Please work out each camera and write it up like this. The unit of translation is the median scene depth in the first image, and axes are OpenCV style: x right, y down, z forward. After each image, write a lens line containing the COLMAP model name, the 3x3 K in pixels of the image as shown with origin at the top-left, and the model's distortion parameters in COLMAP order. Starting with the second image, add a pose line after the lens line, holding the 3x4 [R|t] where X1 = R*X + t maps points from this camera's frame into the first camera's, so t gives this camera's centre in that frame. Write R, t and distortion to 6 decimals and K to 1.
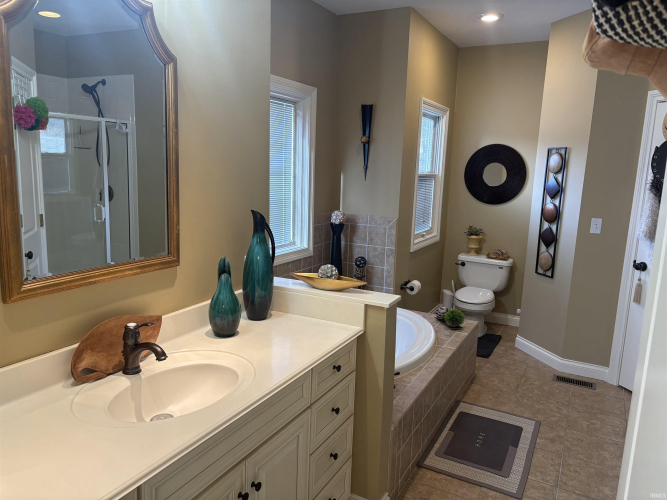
lens RADIAL K [[501.6, 0, 335.3], [0, 501.6, 254.1], [0, 0, 1]] dist [0.044409, -0.031469]
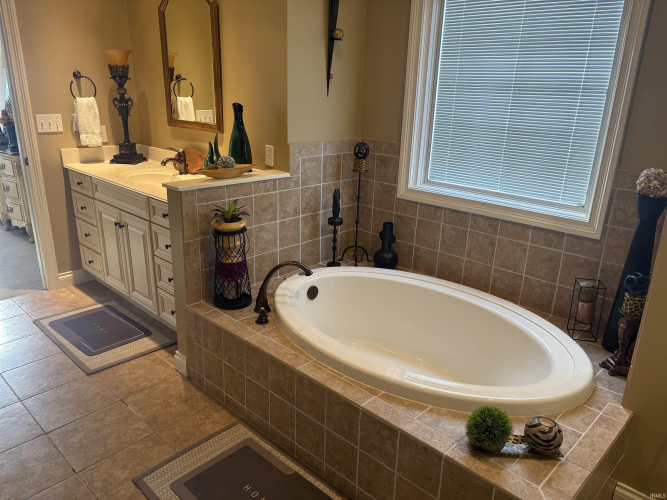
lens RADIAL K [[501.6, 0, 335.3], [0, 501.6, 254.1], [0, 0, 1]] dist [0.044409, -0.031469]
pose [[-0.262599, 0.268718, -0.926732, 0.777966], [-0.214765, 0.920069, 0.327642, -0.145585], [0.940701, 0.285068, -0.183898, 1.136702]]
